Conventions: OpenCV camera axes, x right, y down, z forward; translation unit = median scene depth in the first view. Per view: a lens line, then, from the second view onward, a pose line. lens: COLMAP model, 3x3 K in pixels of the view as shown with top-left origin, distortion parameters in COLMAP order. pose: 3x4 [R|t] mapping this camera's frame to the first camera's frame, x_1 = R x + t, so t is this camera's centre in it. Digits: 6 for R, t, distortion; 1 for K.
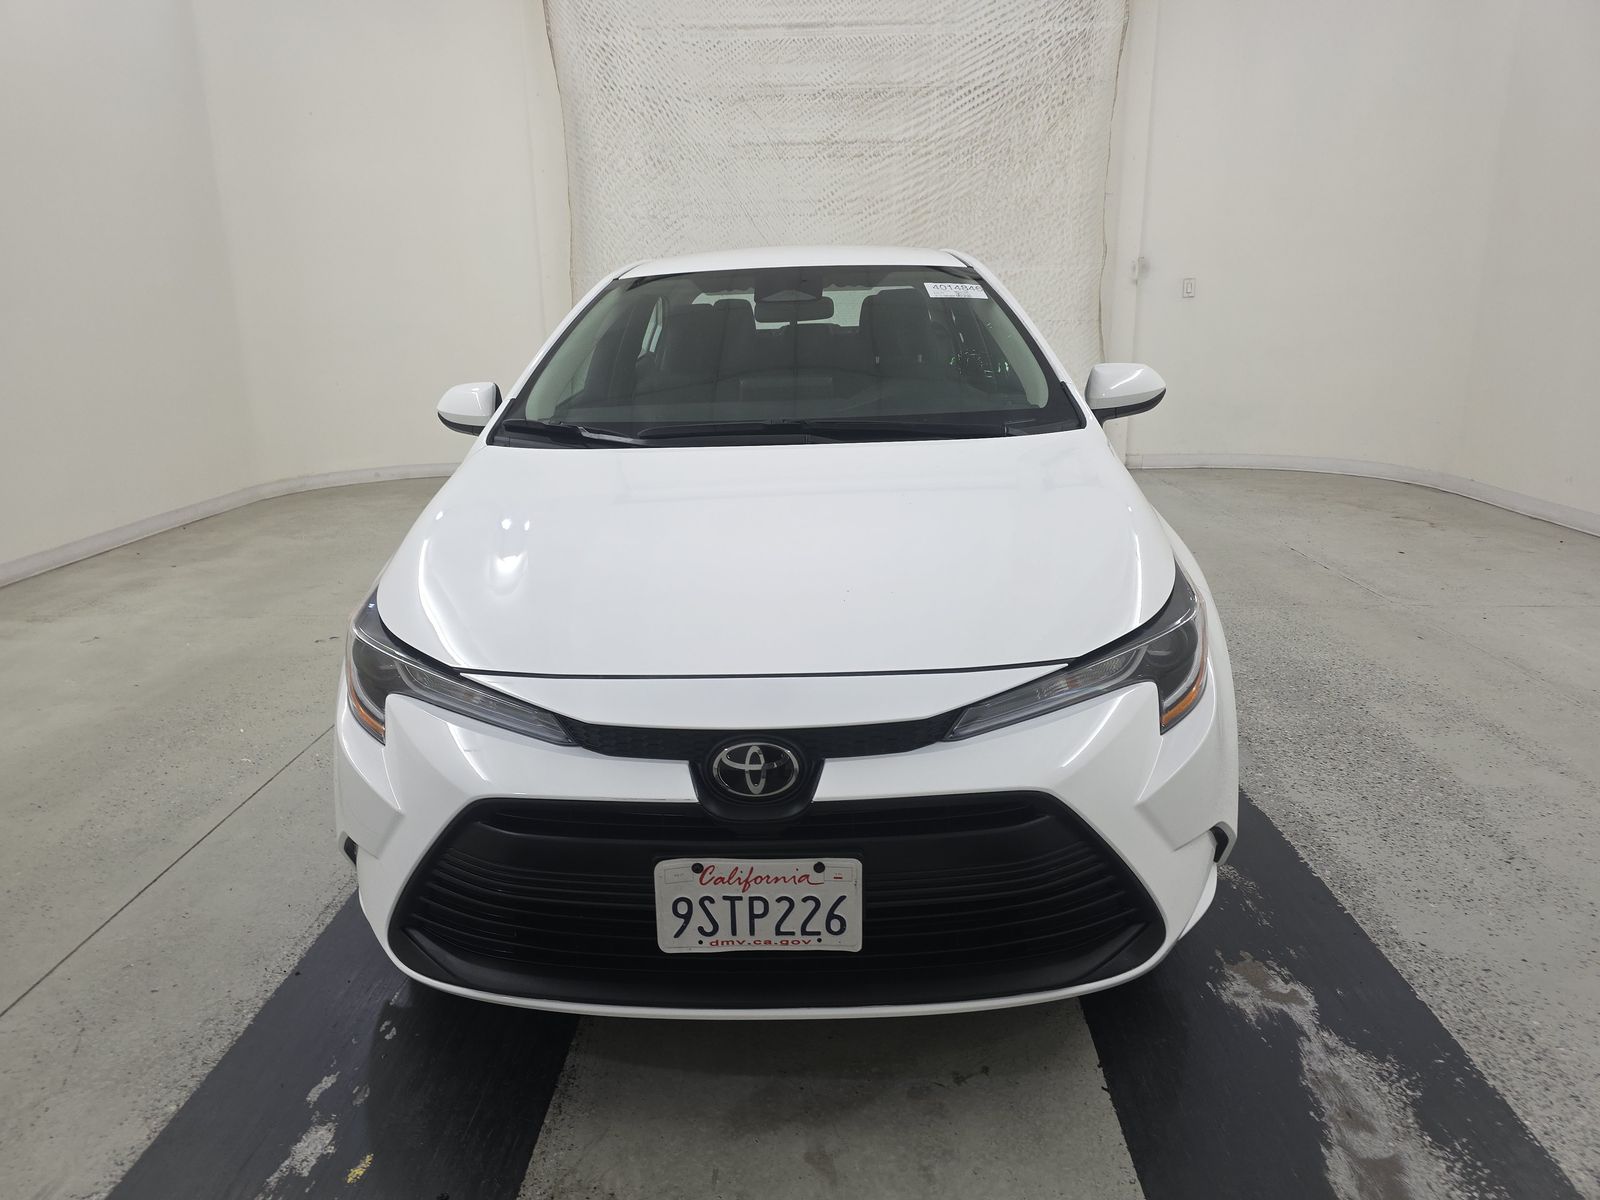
lens RADIAL K [[1055.8, 0, 786.7], [0, 1055.8, 583.4], [0, 0, 1]] dist [0.037222, -0.030968]
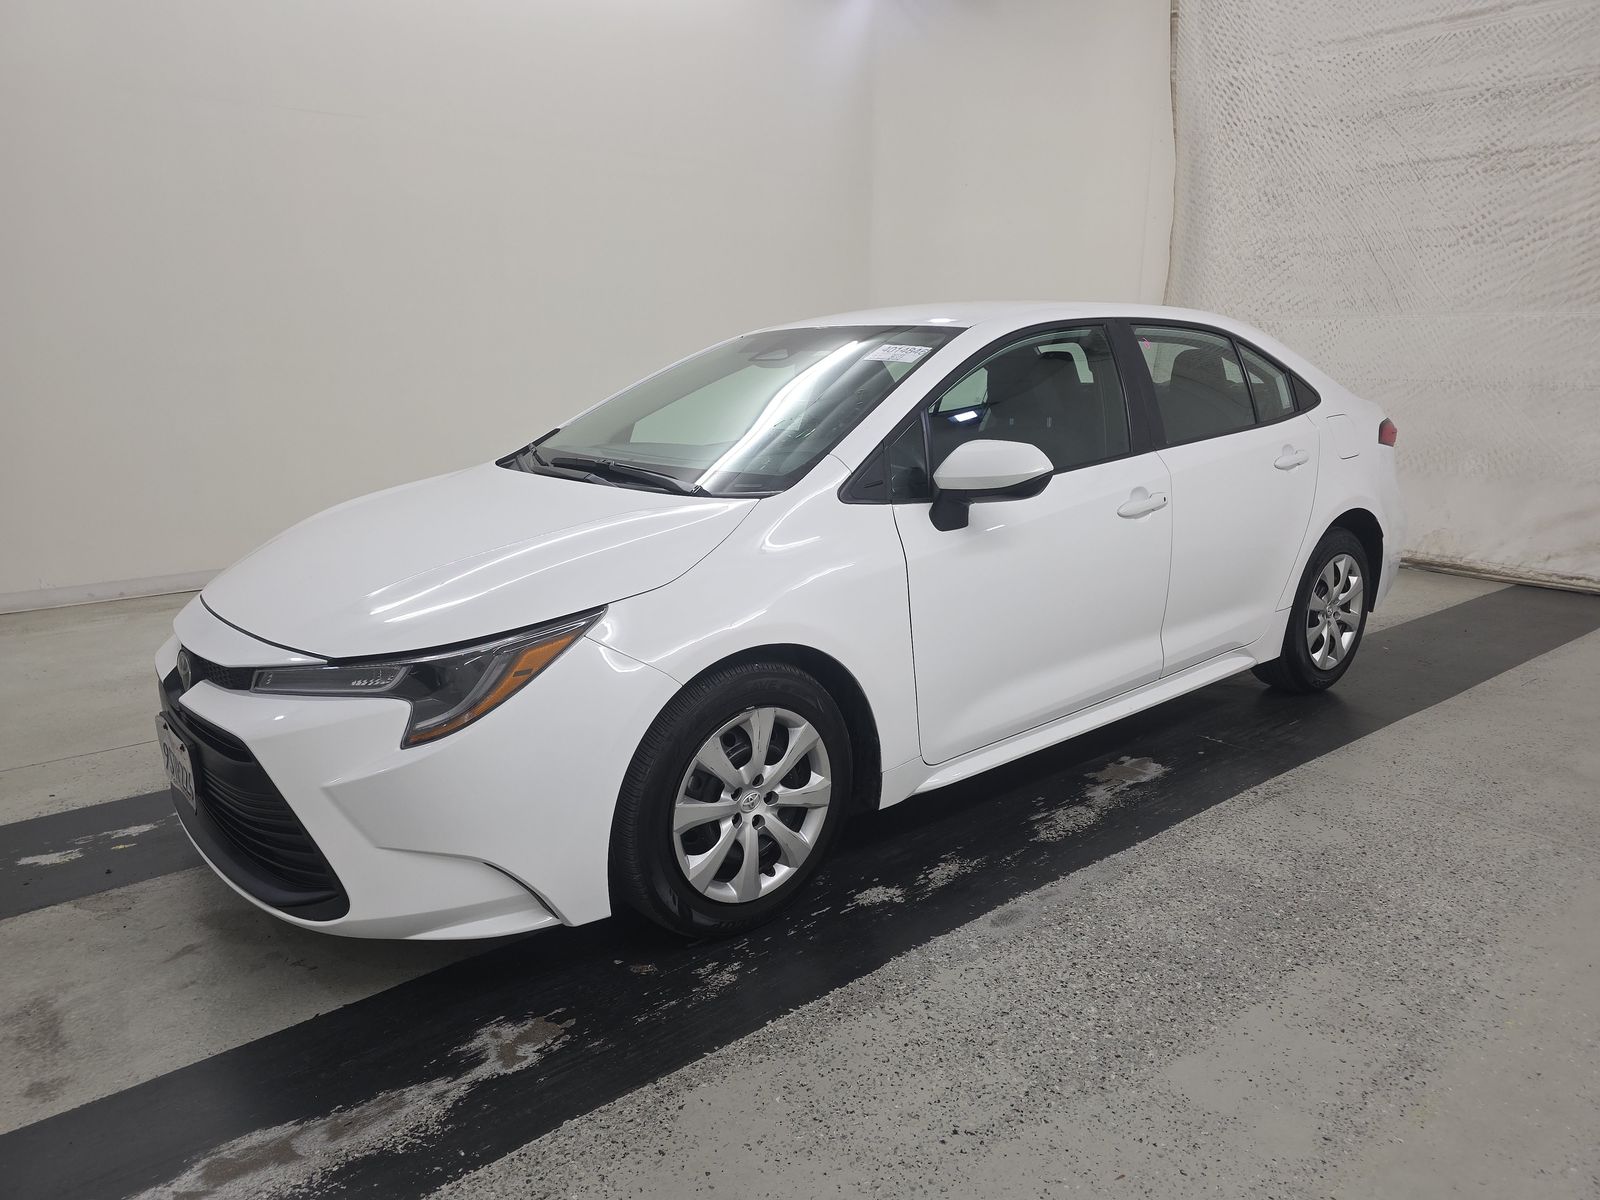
lens RADIAL K [[1055.8, 0, 808.0], [0, 1055.8, 600.2], [0, 0, 1]] dist [0.037222, -0.030968]
pose [[0.675138, 0.184387, -0.714276, 0.334105], [-0.197647, 0.978071, 0.065668, -0.040836], [0.710721, 0.096840, 0.696777, 0.115852]]
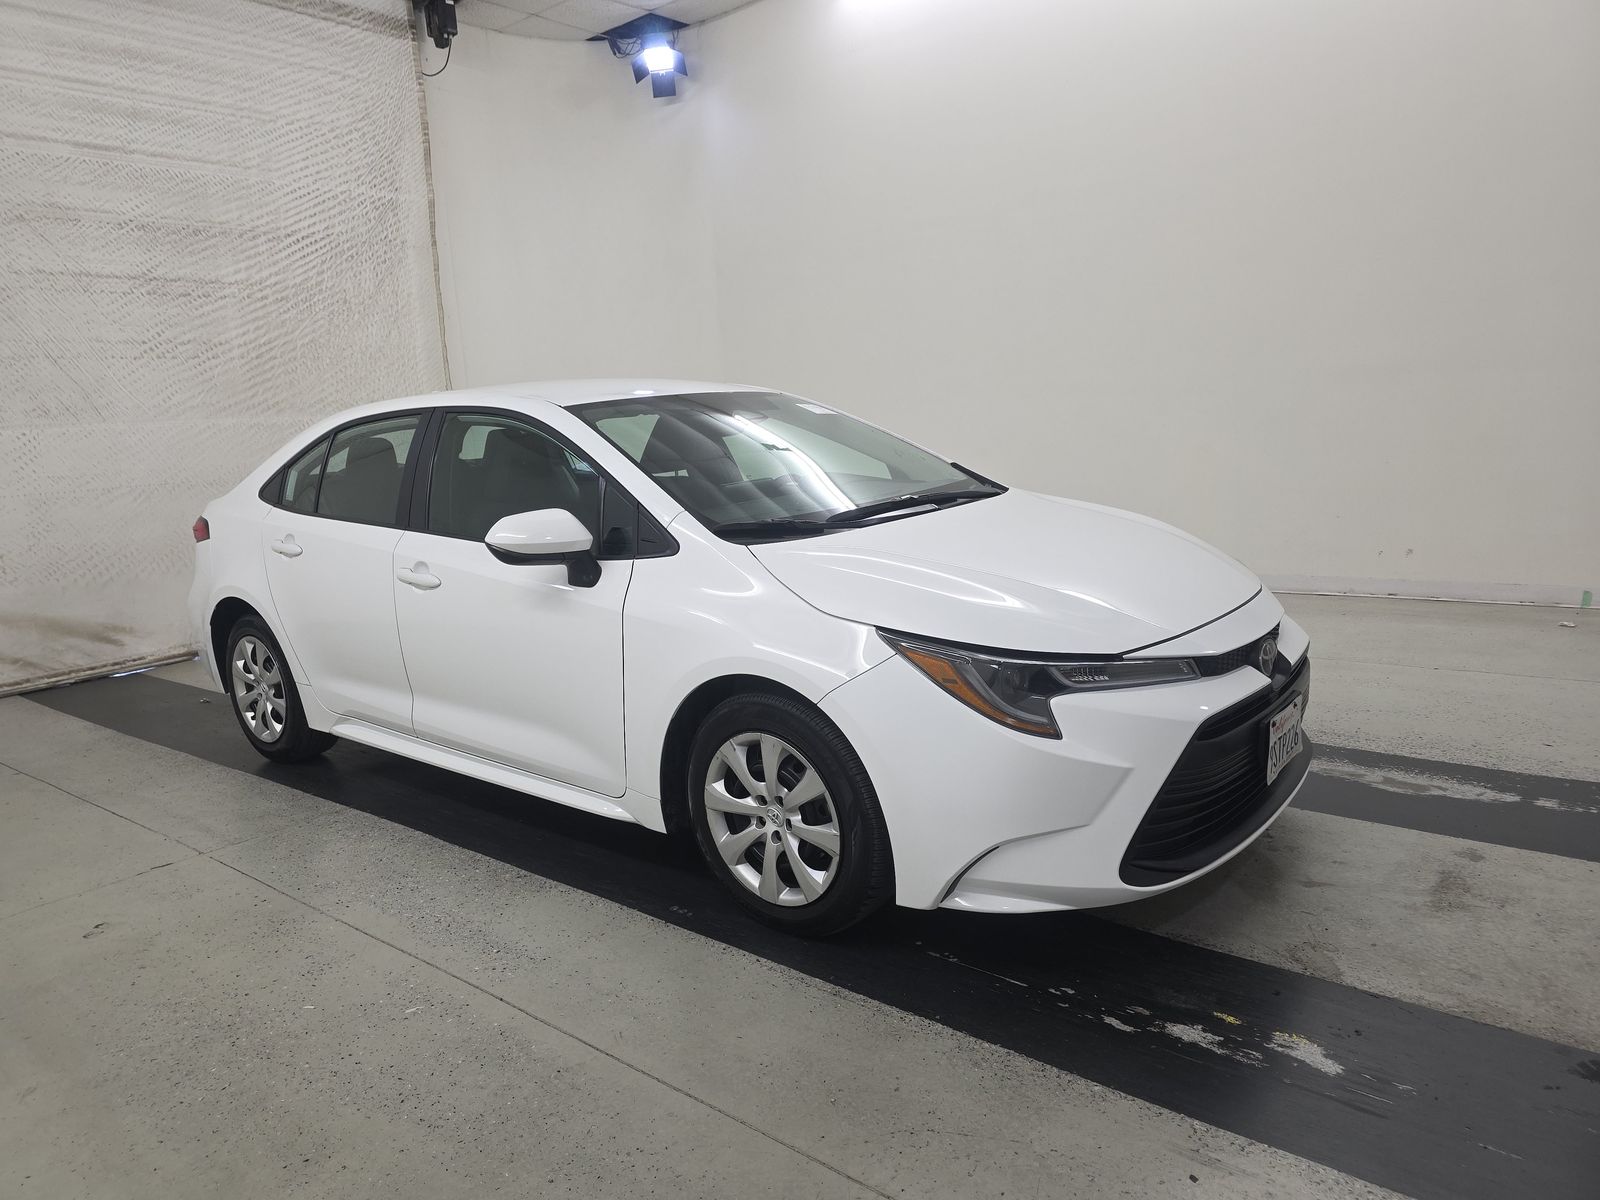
lens RADIAL K [[1055.8, 0, 806.0], [0, 1055.8, 594.7], [0, 0, 1]] dist [0.037222, -0.030968]
pose [[0.605550, -0.154094, 0.780746, -0.361828], [0.256048, 0.966633, -0.007810, -0.018753], [-0.753491, 0.204638, 0.624800, 0.098910]]
